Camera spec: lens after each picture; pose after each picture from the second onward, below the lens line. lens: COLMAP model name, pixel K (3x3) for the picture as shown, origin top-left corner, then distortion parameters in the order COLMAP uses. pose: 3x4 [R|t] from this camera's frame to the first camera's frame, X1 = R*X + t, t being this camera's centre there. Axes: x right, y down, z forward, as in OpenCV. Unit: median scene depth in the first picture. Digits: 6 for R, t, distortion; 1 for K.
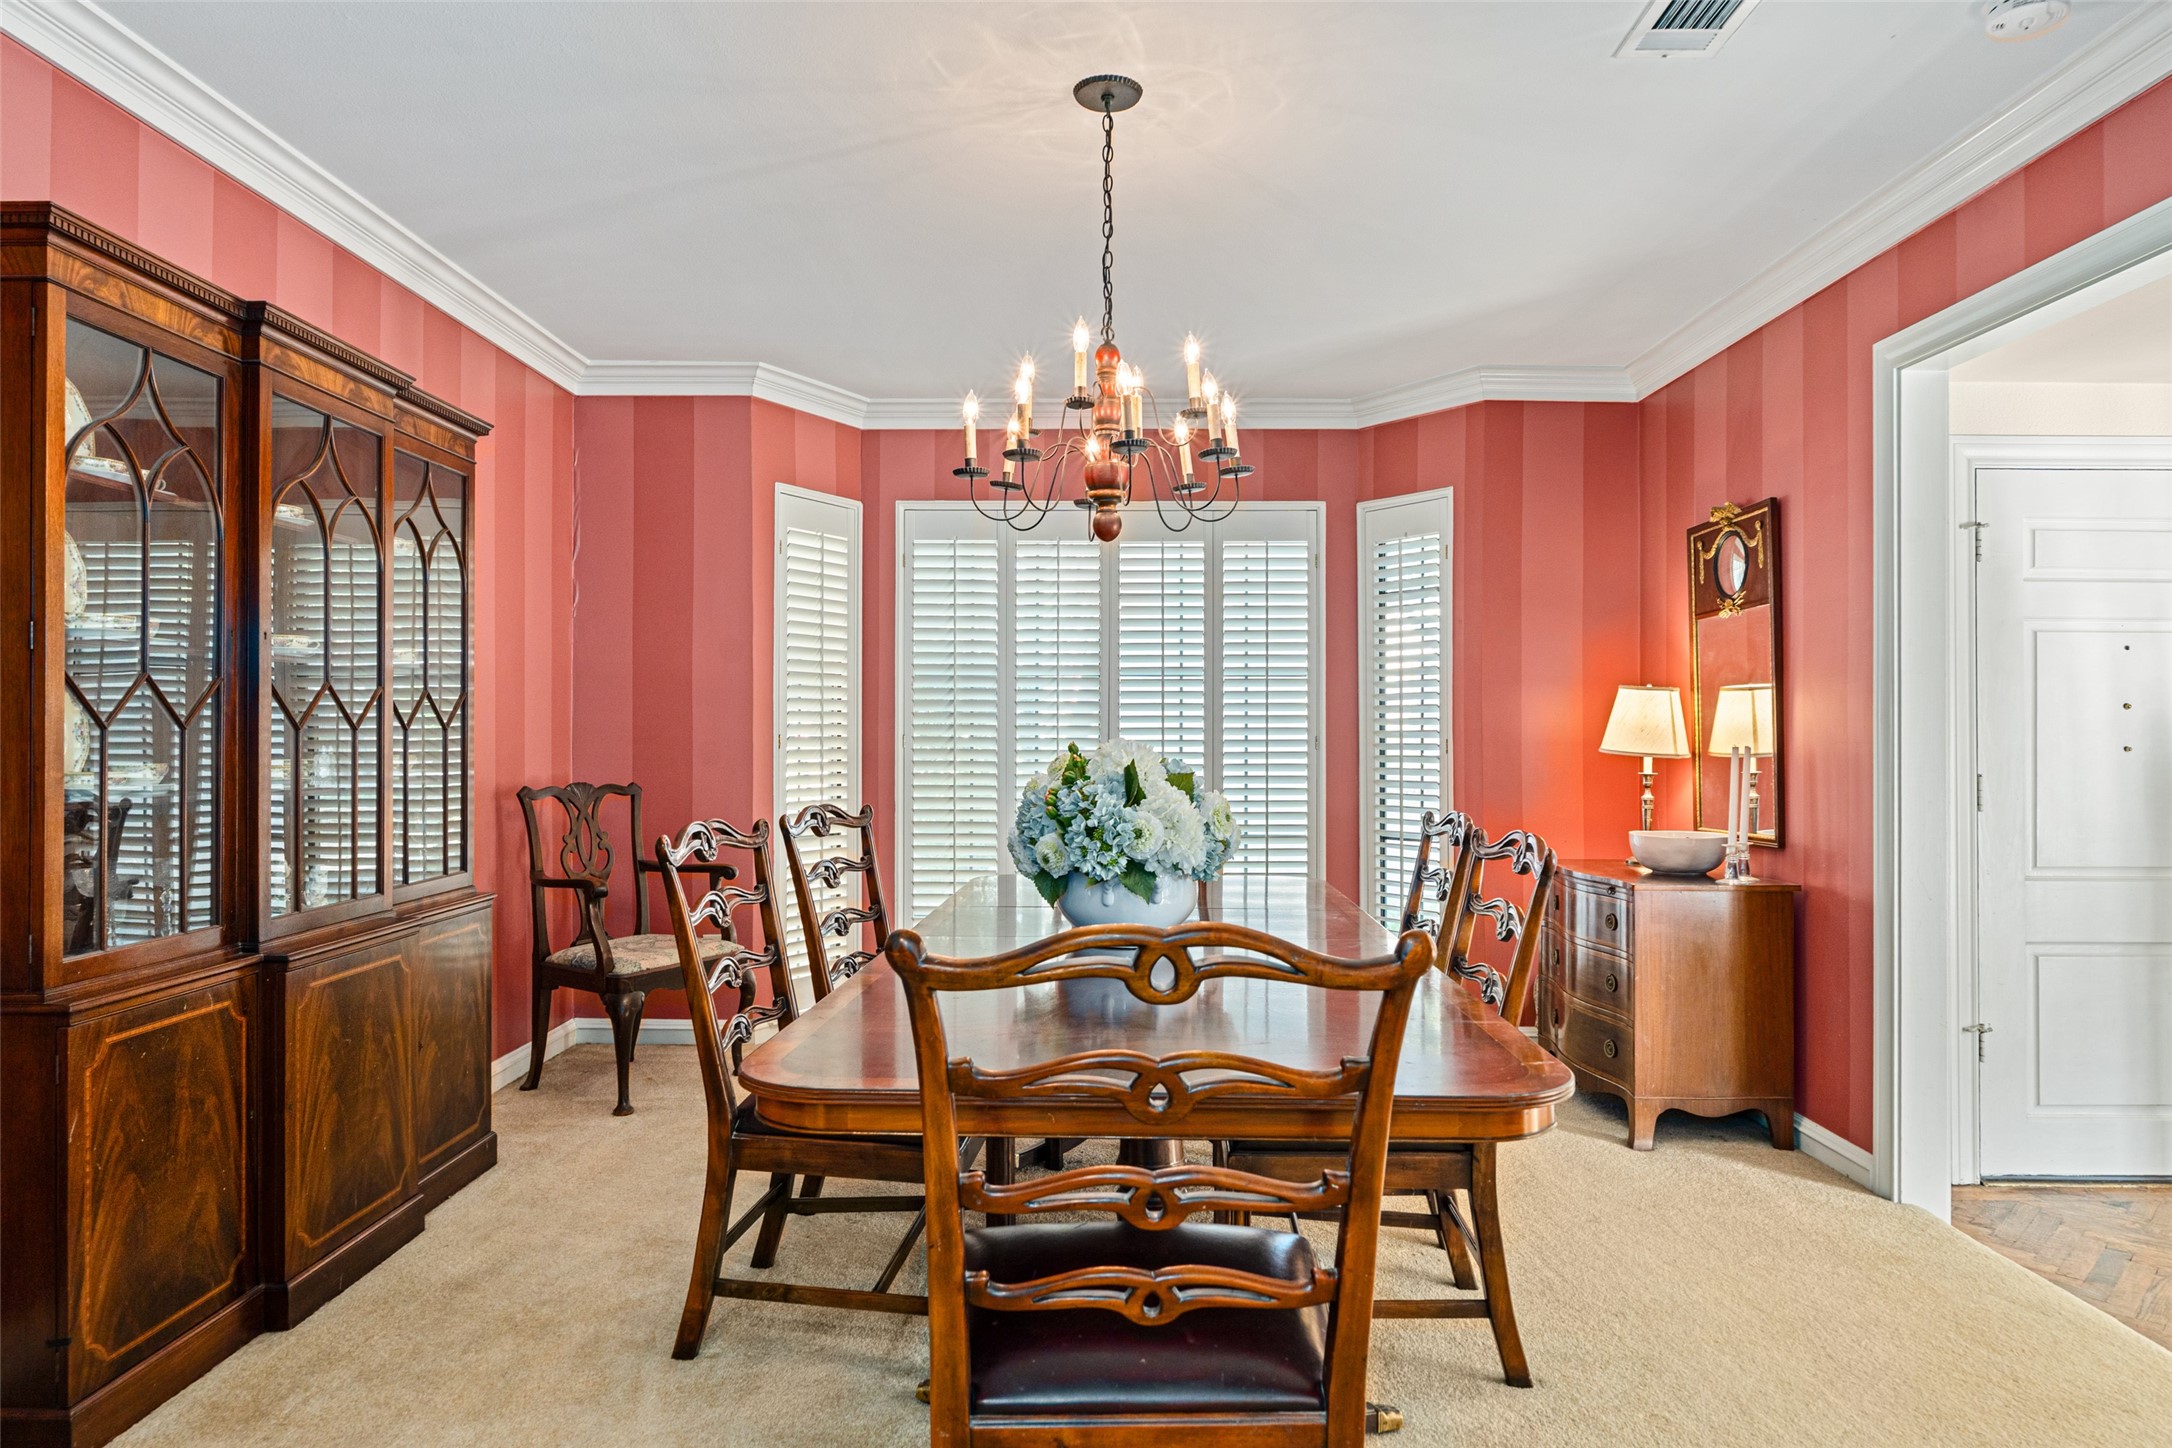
lens RADIAL K [[1306.0, 0, 1090.2], [0, 1306.0, 743.0], [0, 0, 1]] dist [0.002308, 0.000955]
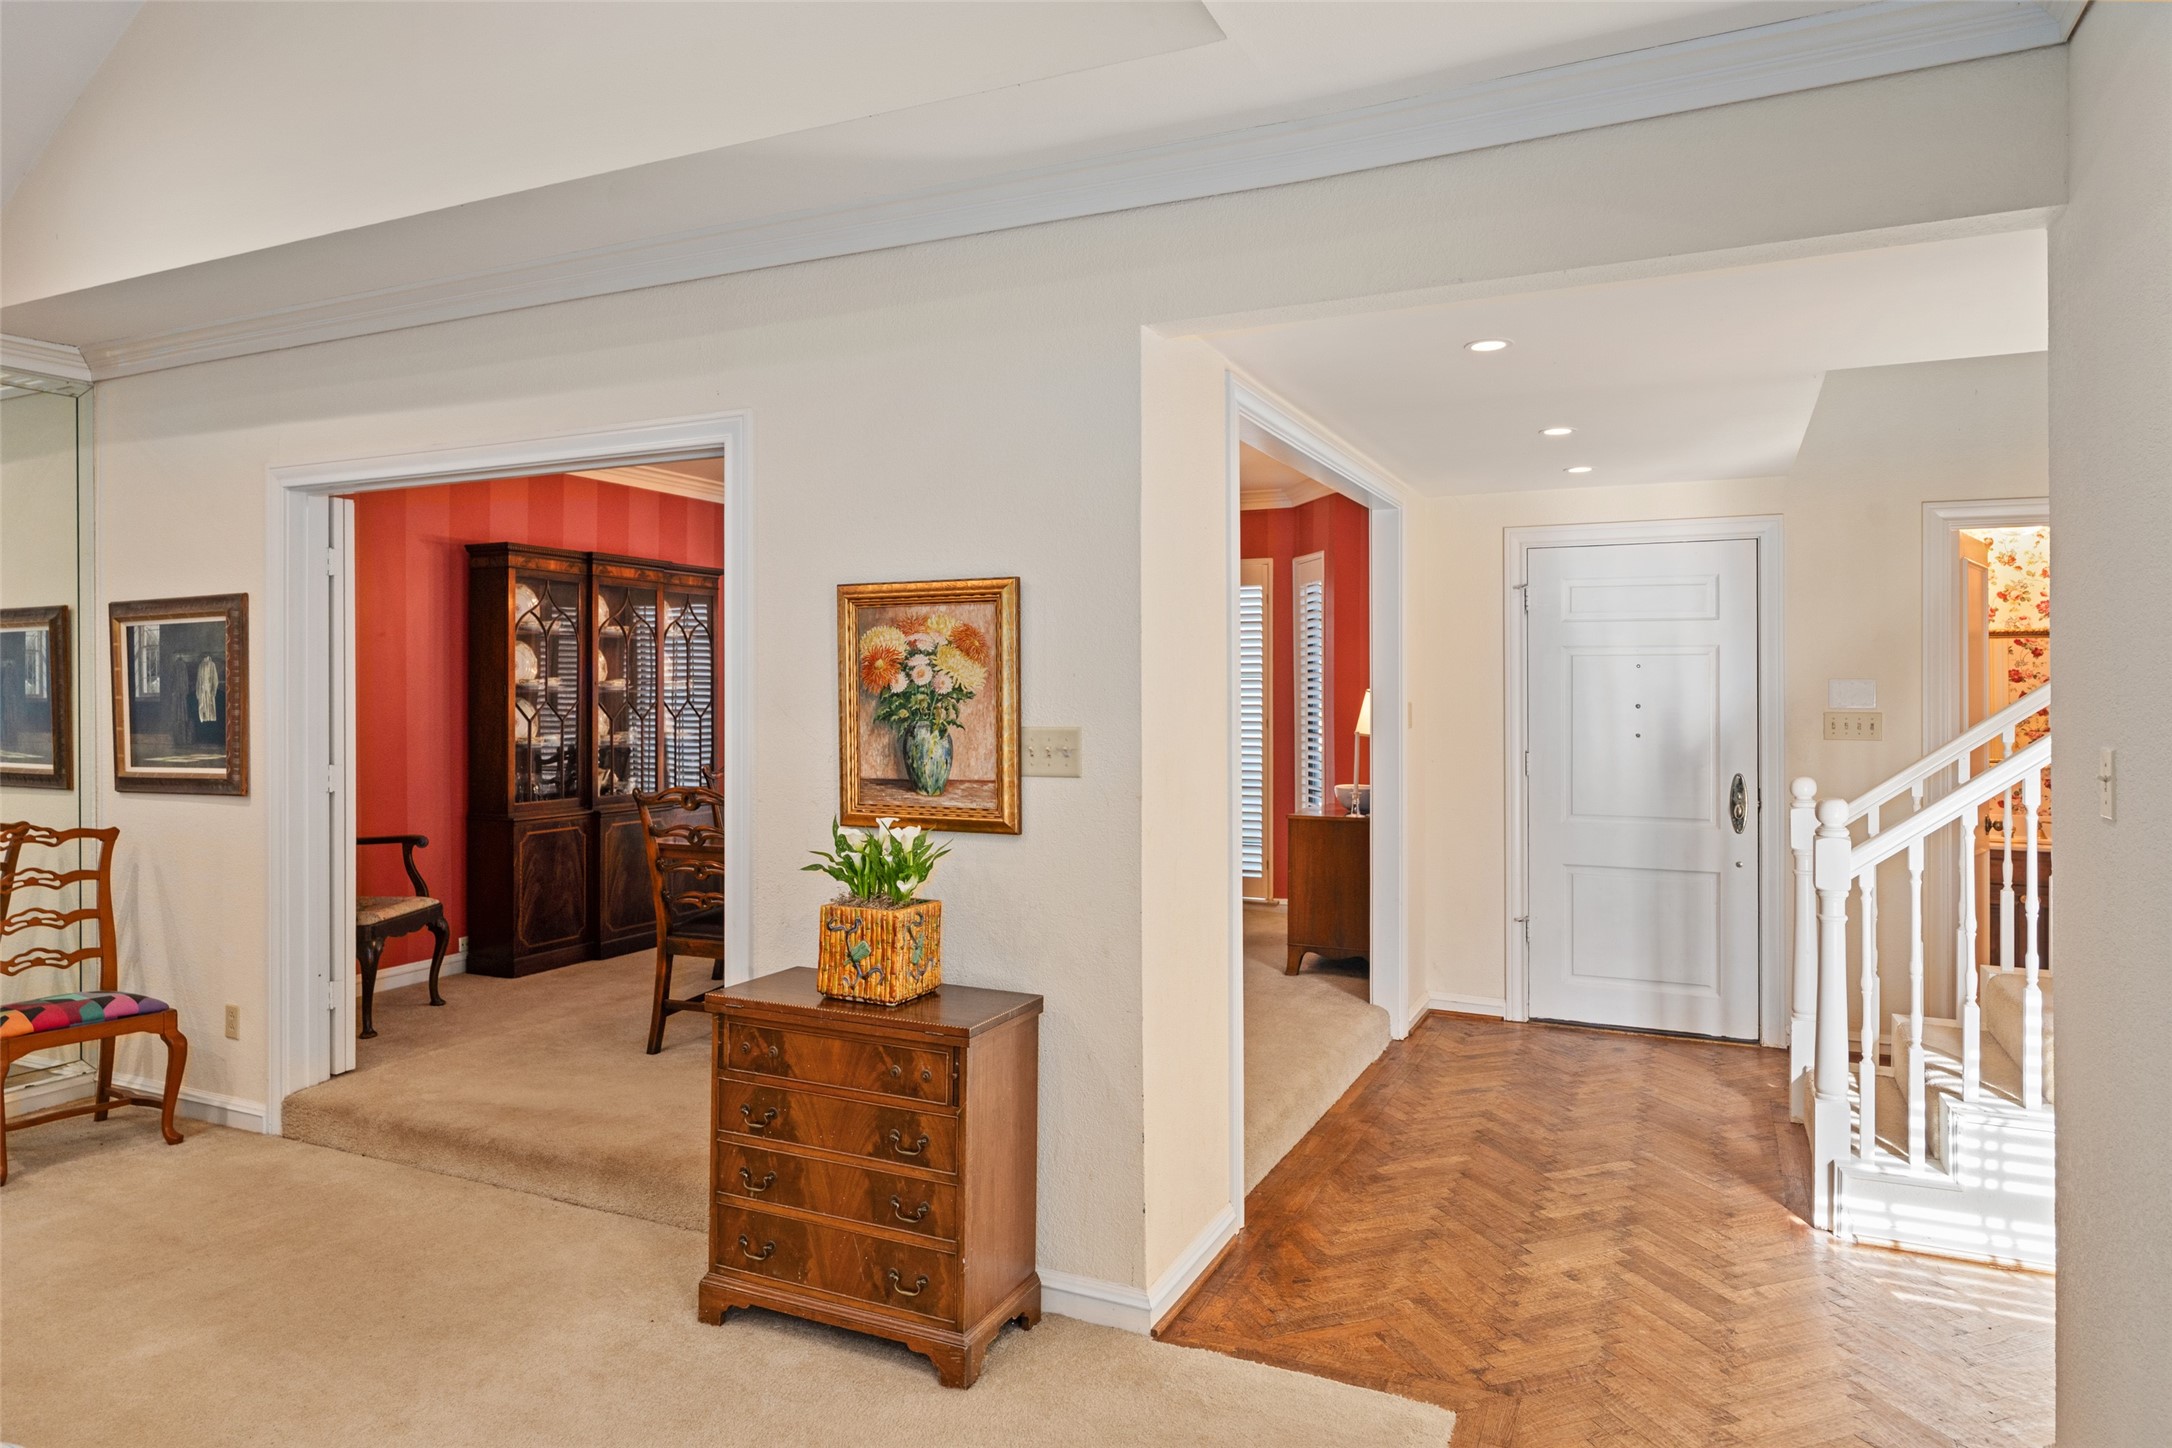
lens RADIAL K [[1306.0, 0, 1082.9], [0, 1306.0, 705.3], [0, 0, 1]] dist [0.002308, 0.000955]
pose [[0.907646, 0.002635, -0.419729, 1.258973], [-0.002520, 0.999996, 0.000829, -0.043550], [0.419729, 0.000305, 0.907649, -0.873390]]
